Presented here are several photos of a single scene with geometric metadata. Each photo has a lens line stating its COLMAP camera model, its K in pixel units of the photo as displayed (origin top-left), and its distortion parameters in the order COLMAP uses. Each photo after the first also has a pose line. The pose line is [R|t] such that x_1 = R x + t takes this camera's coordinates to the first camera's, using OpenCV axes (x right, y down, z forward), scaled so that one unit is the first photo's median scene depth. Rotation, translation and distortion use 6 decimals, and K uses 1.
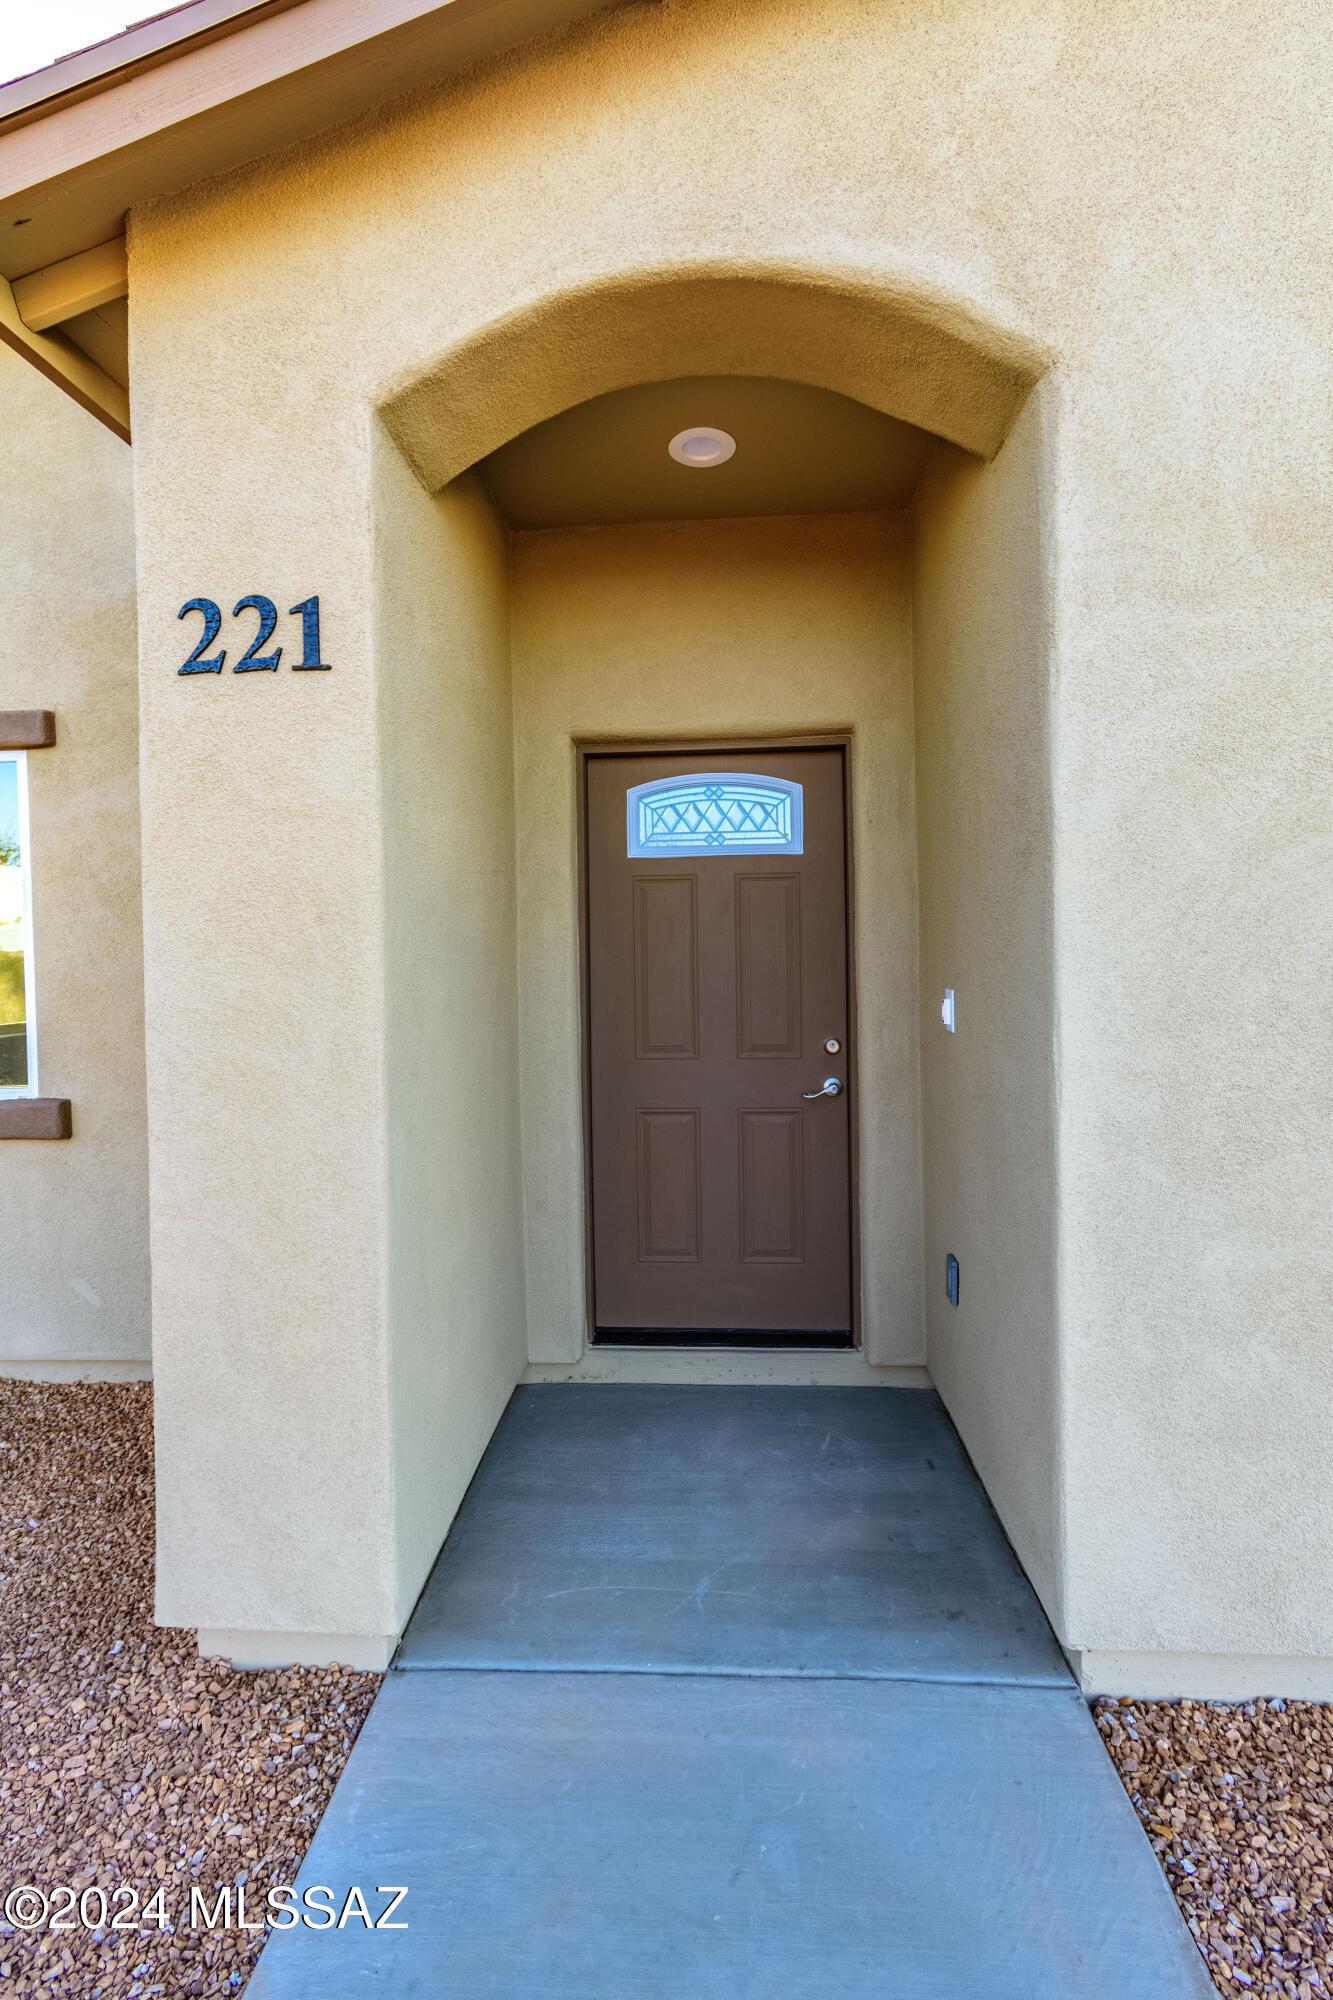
lens RADIAL K [[929.9, 0, 671.3], [0, 929.9, 958.0], [0, 0, 1]] dist [-0.001005, -0.000143]
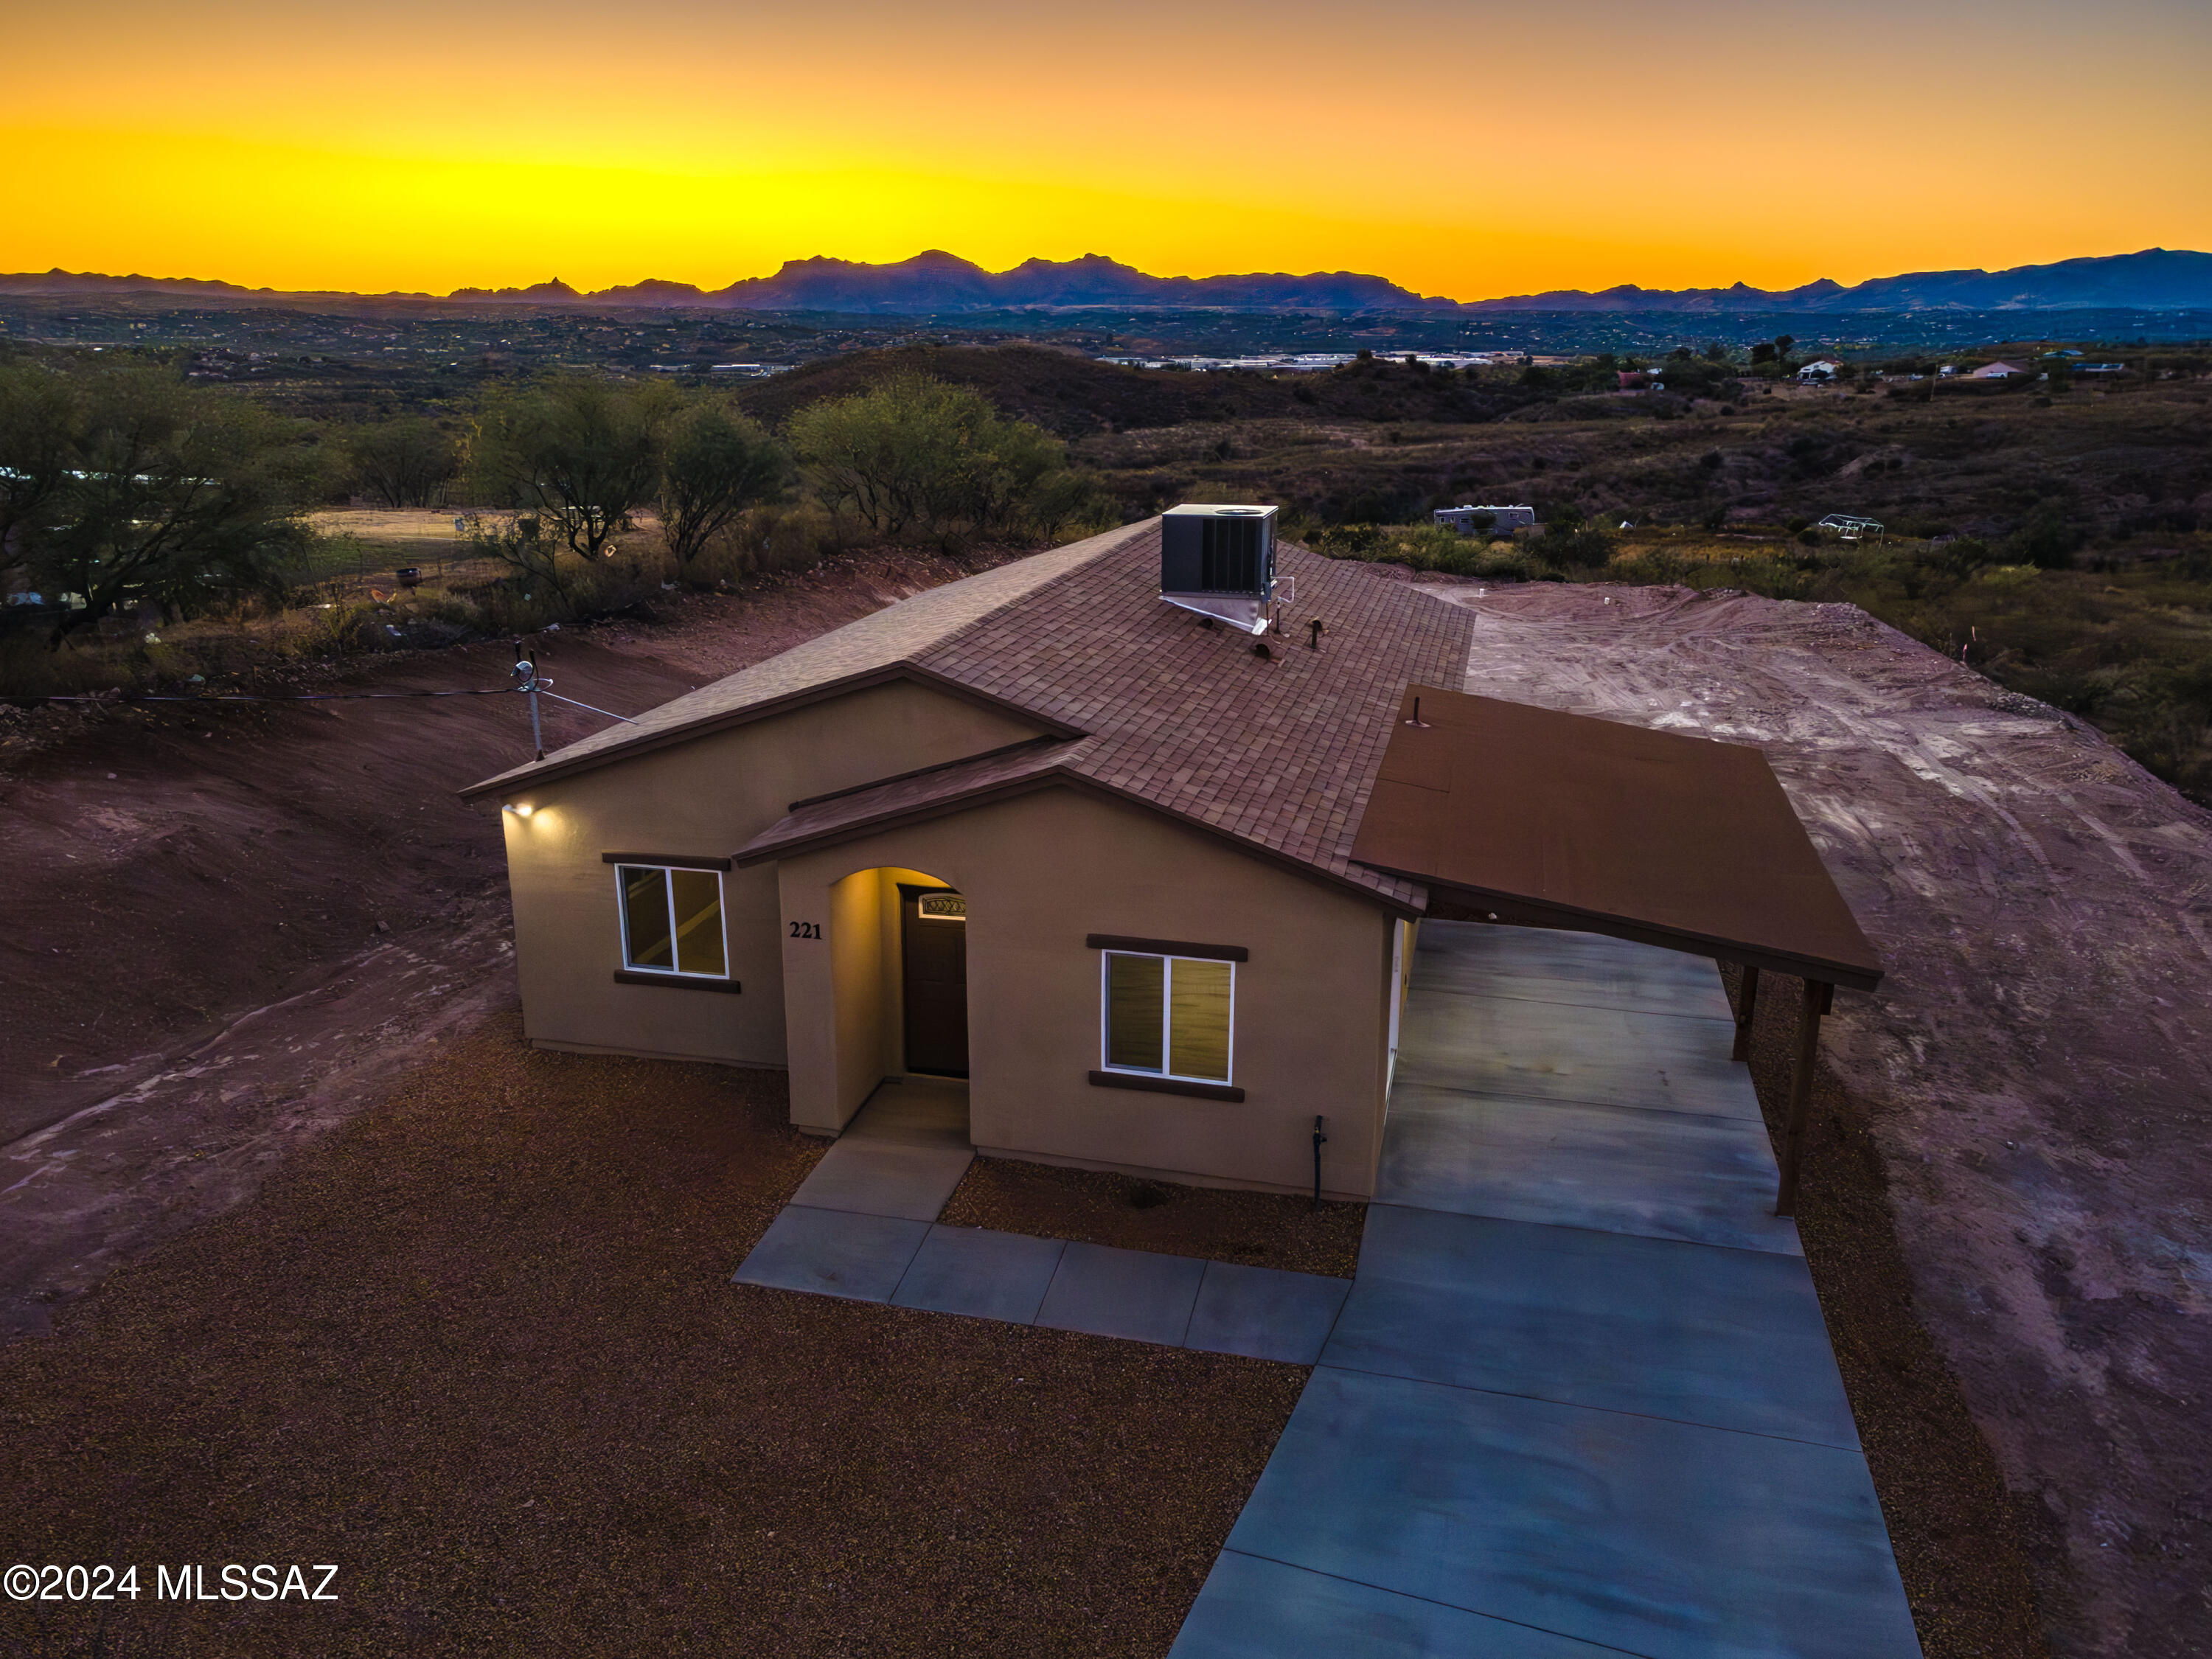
lens RADIAL K [[1647.6, 0, 1106.0], [0, 1647.6, 829.5], [0, 0, 1]] dist [0.055896, -0.001874]
pose [[0.983225, 0.070944, -0.168034, 2.383508], [-0.021586, 0.960041, 0.279025, -3.170486], [0.181115, -0.270717, 0.945468, -6.408947]]
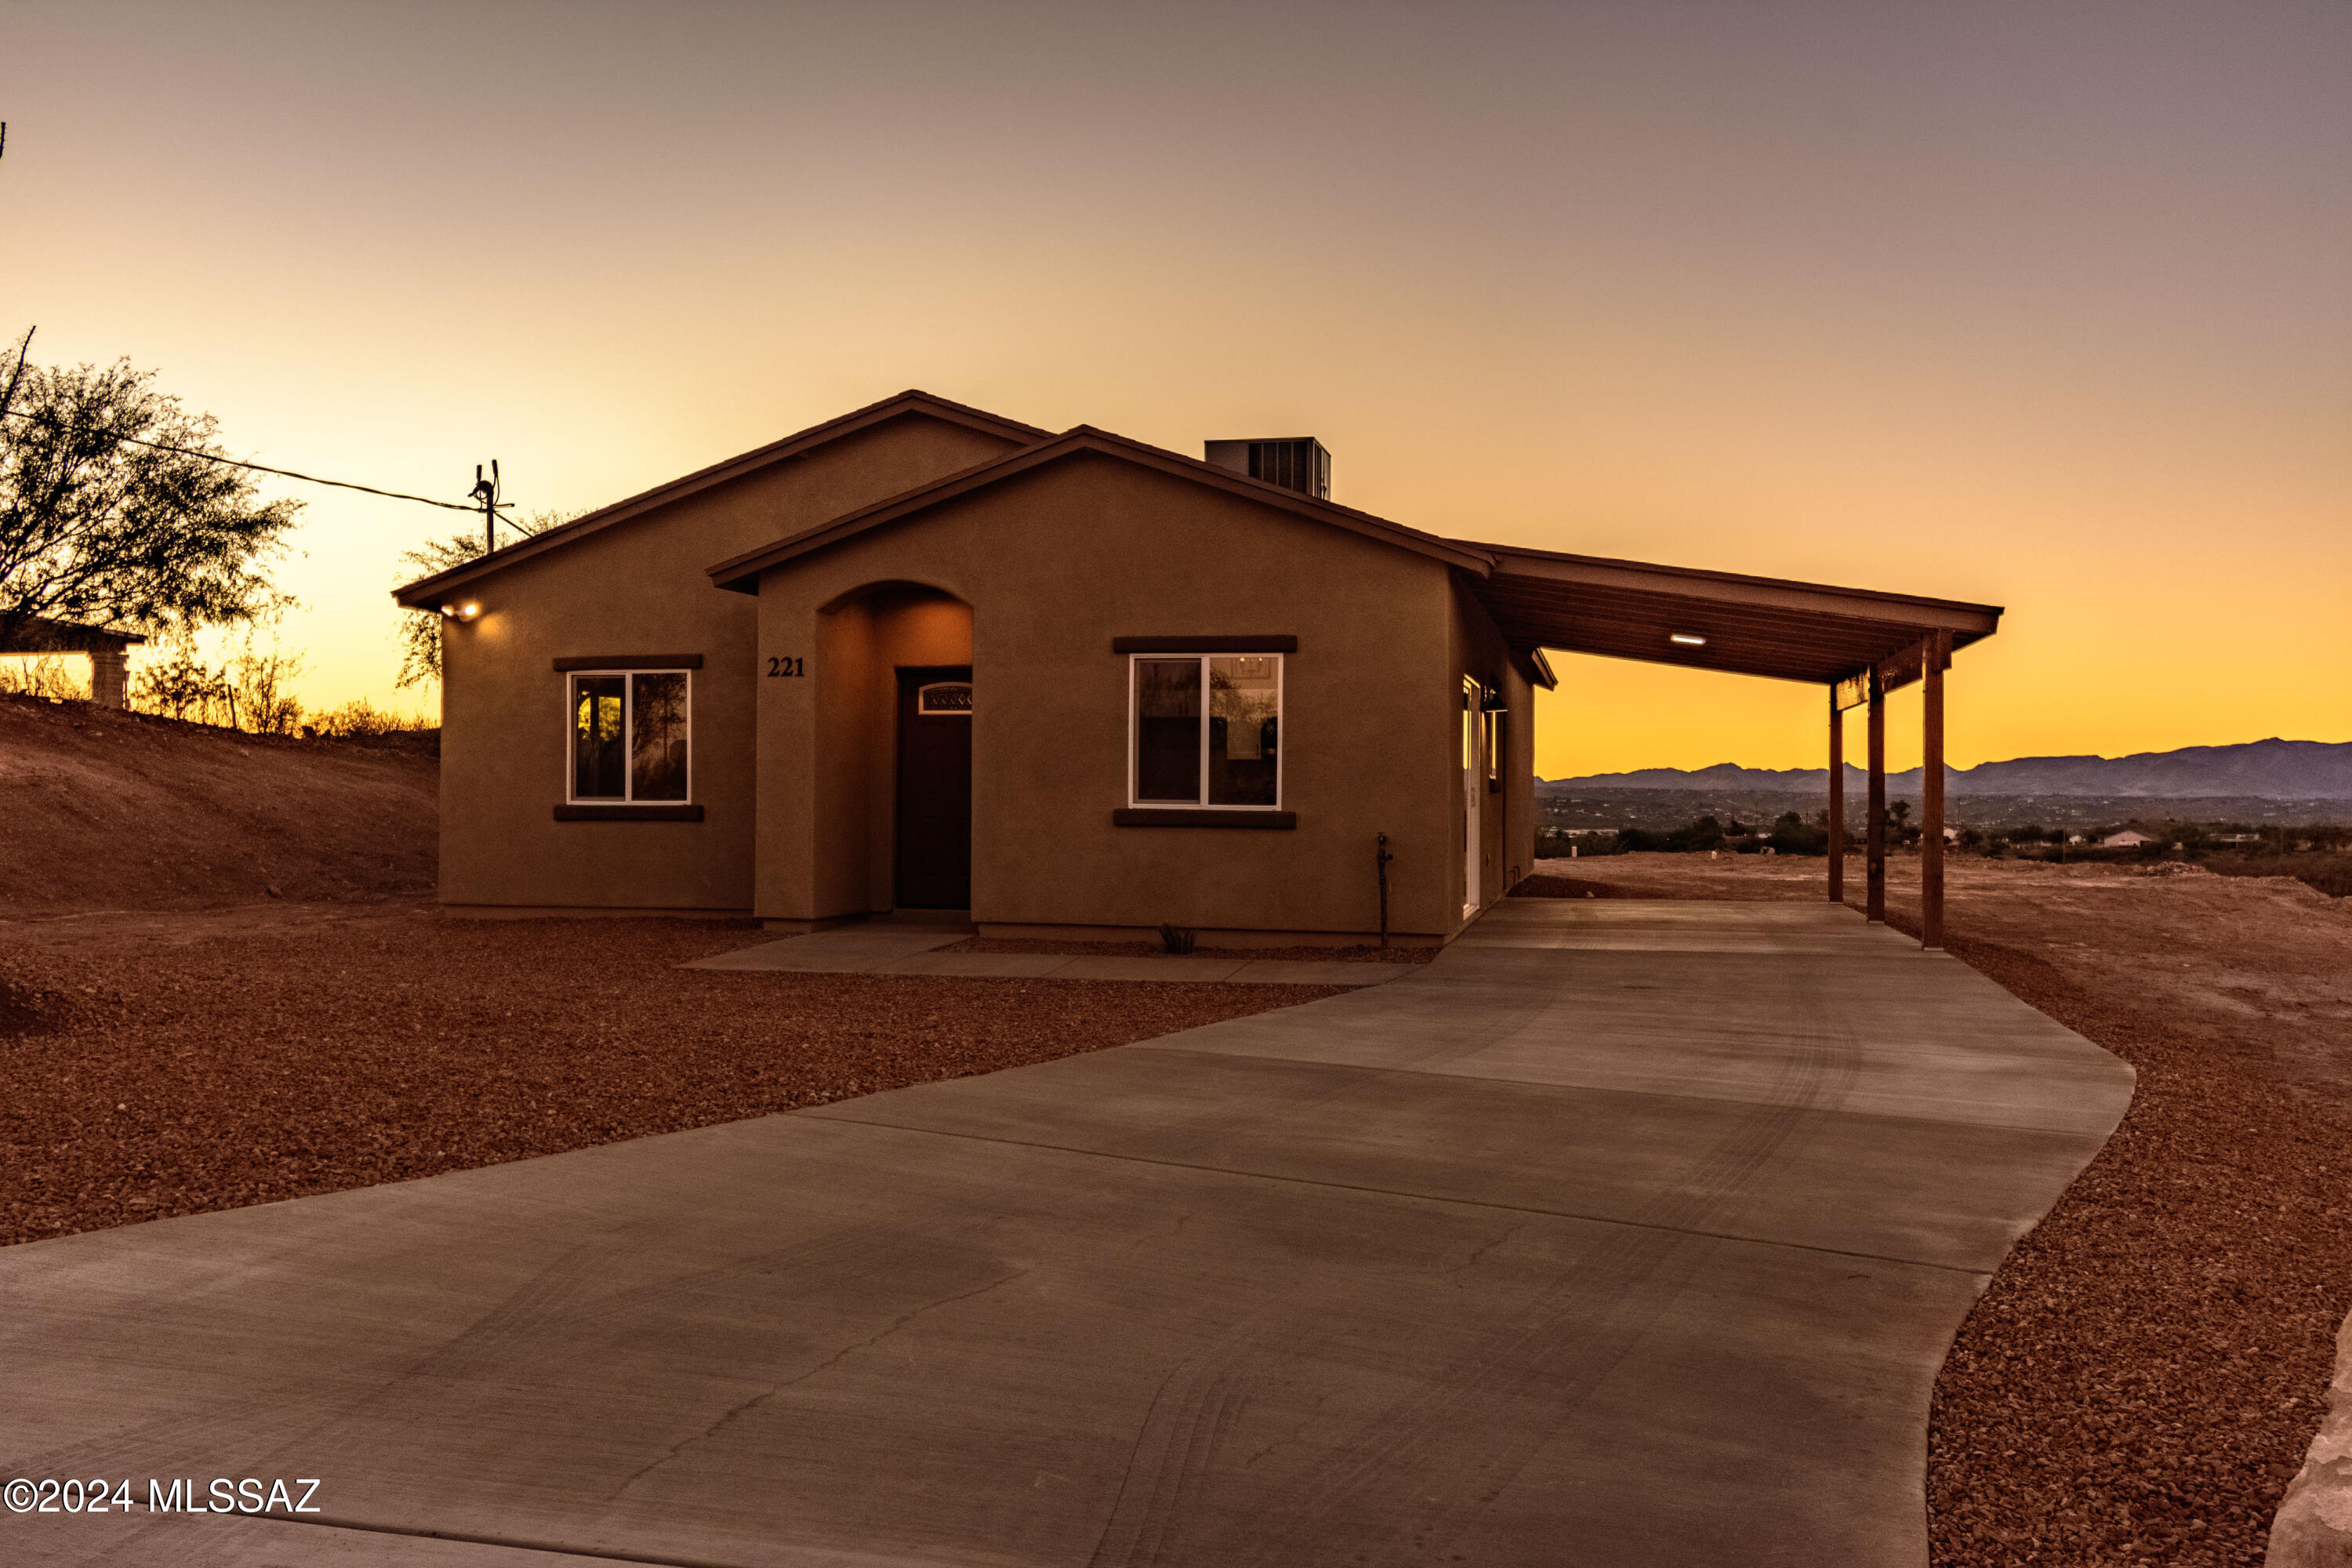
lens RADIAL K [[1943.6, 0, 1240.8], [0, 1943.6, 788.5], [0, 0, 1]] dist [0.013228, -0.001512]
pose [[0.990192, 0.025642, -0.137338, 2.659770], [-0.028042, 0.999485, -0.015571, 0.253858], [0.136868, 0.019270, 0.990402, -7.035621]]
